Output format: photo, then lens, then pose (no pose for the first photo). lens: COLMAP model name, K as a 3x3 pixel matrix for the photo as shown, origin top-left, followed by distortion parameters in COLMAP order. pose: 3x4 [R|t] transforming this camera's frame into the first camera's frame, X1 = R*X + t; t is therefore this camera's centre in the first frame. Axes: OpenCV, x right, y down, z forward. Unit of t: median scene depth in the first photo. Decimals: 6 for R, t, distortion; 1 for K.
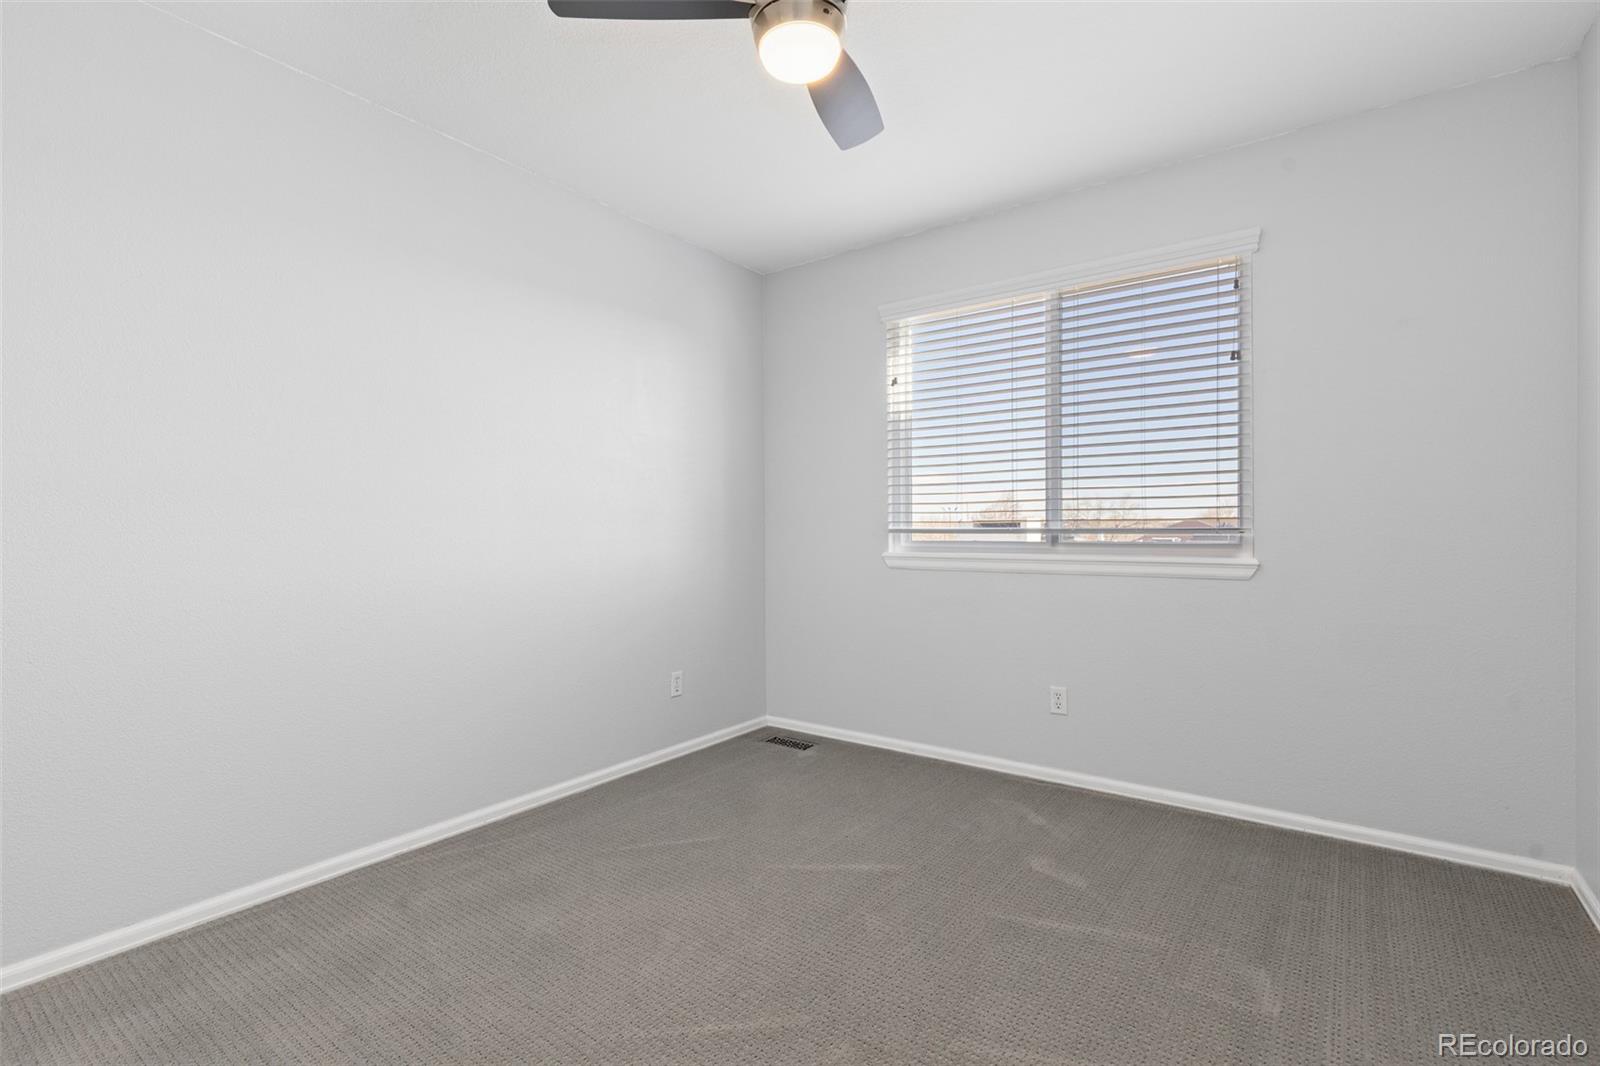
lens RADIAL K [[727.4, 0, 800.8], [0, 727.4, 534.0], [0, 0, 1]] dist [0.008729, -0.002202]
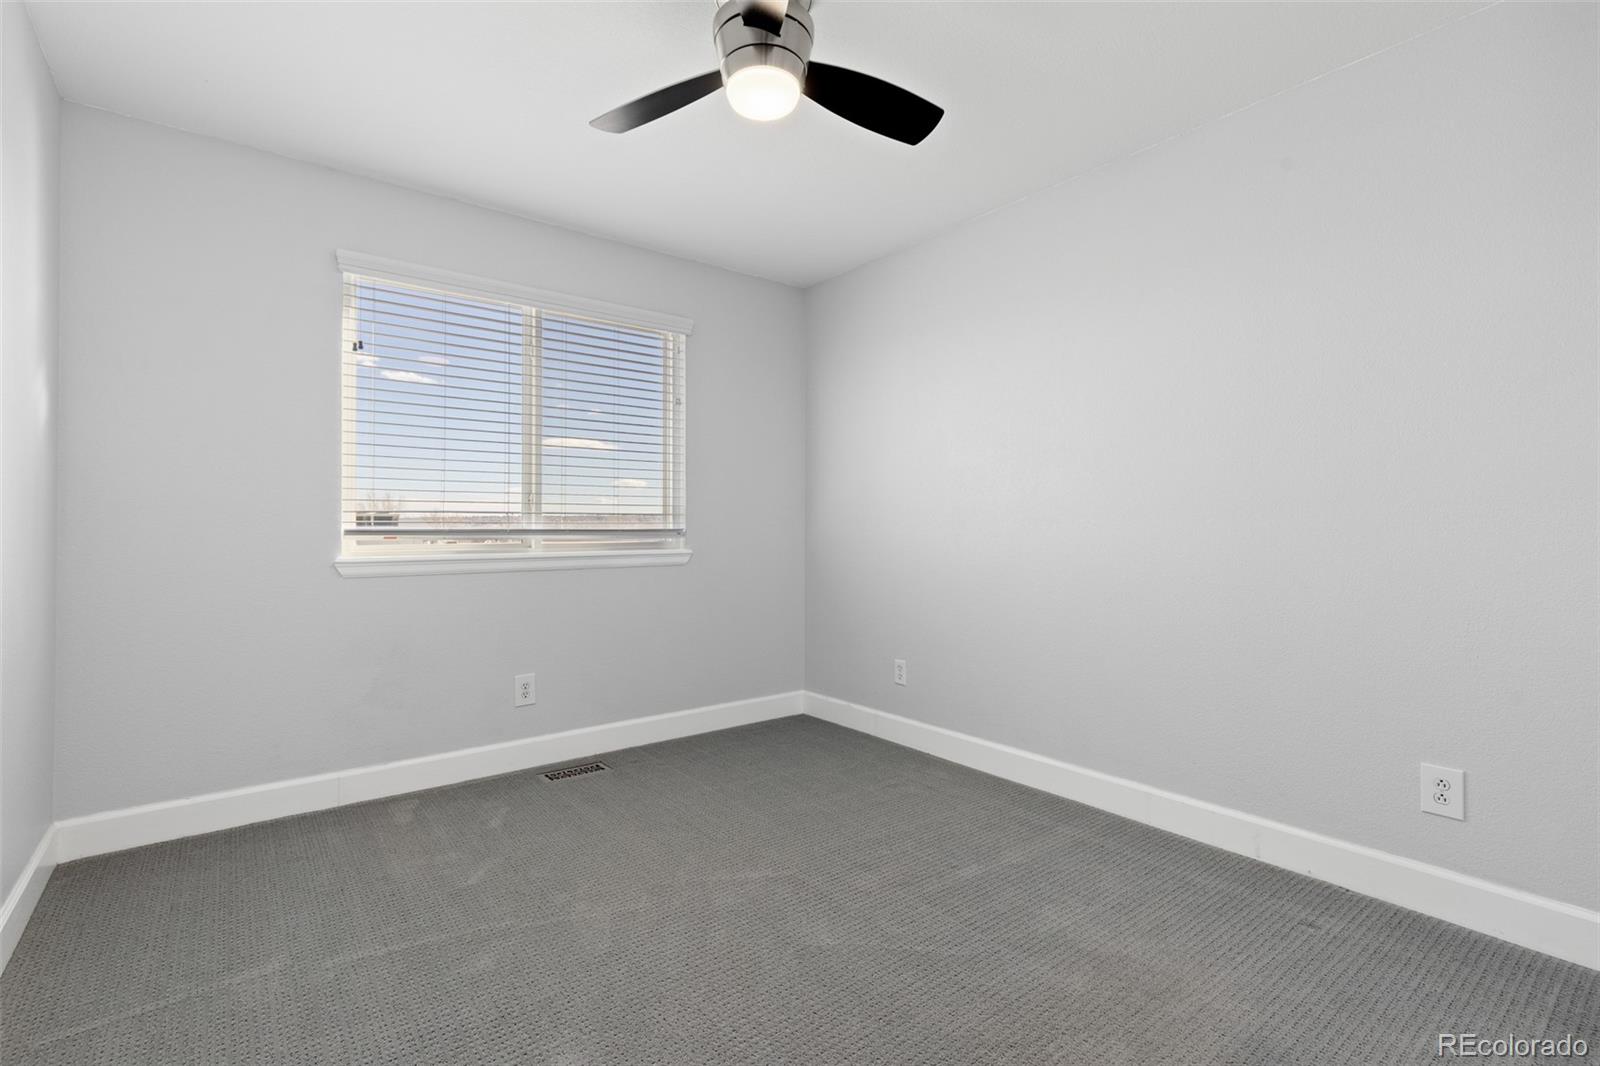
lens RADIAL K [[727.4, 0, 794.8], [0, 727.4, 529.4], [0, 0, 1]] dist [0.008729, -0.002202]
pose [[0.263870, 0.007223, 0.964531, -0.531125], [0.012805, 0.999858, -0.010991, 0.009271], [-0.964473, 0.015251, 0.263740, 0.311455]]
